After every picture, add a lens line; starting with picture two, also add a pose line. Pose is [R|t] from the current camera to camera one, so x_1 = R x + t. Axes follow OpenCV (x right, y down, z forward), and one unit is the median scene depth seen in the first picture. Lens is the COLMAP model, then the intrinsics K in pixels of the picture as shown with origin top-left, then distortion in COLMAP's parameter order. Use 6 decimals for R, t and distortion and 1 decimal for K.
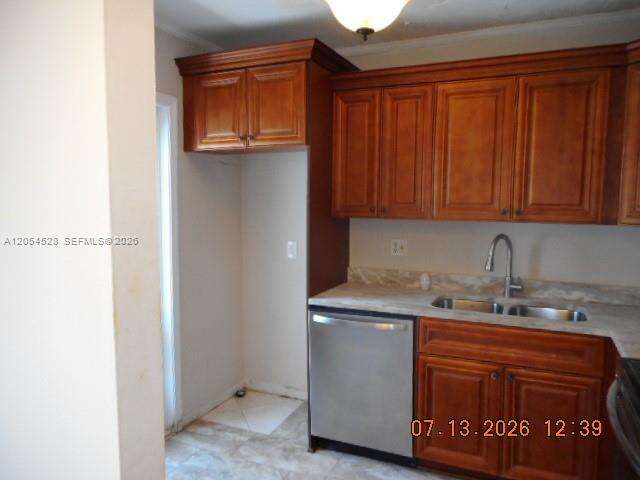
lens RADIAL K [[480.1, 0, 321.6], [0, 480.1, 240.0], [0, 0, 1]] dist [0.004651, 0.006363]
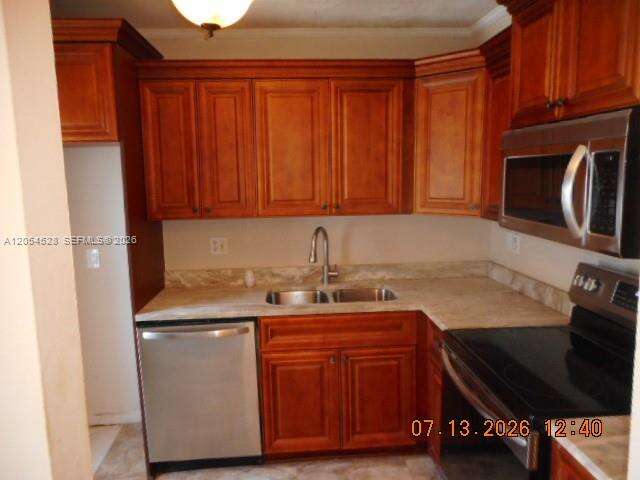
lens RADIAL K [[480.1, 0, 321.2], [0, 480.1, 240.9], [0, 0, 1]] dist [0.004651, 0.006363]
pose [[0.883234, -0.085970, 0.460984, -0.120478], [0.066302, 0.996070, 0.058725, -0.044396], [-0.464221, -0.021303, 0.885463, 0.053534]]
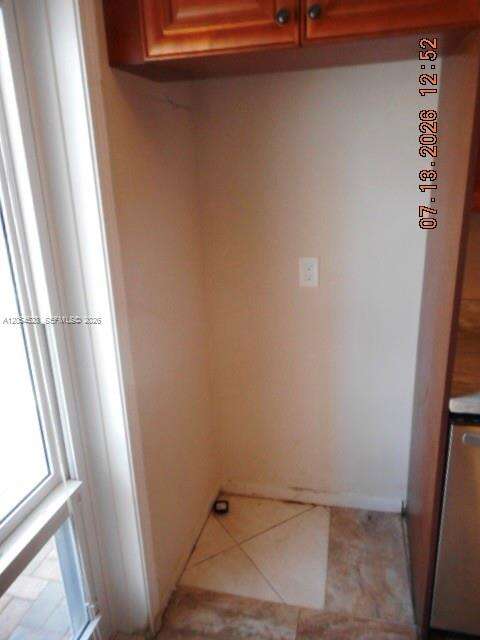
lens RADIAL K [[480.1, 0, 240.1], [0, 480.1, 315.1], [0, 0, 1]] dist [0.004651, 0.006363]
pose [[0.980522, -0.106180, 0.165232, -0.291857], [0.066668, 0.971255, 0.228516, -0.076330], [-0.184747, -0.213049, 0.959416, 0.608881]]
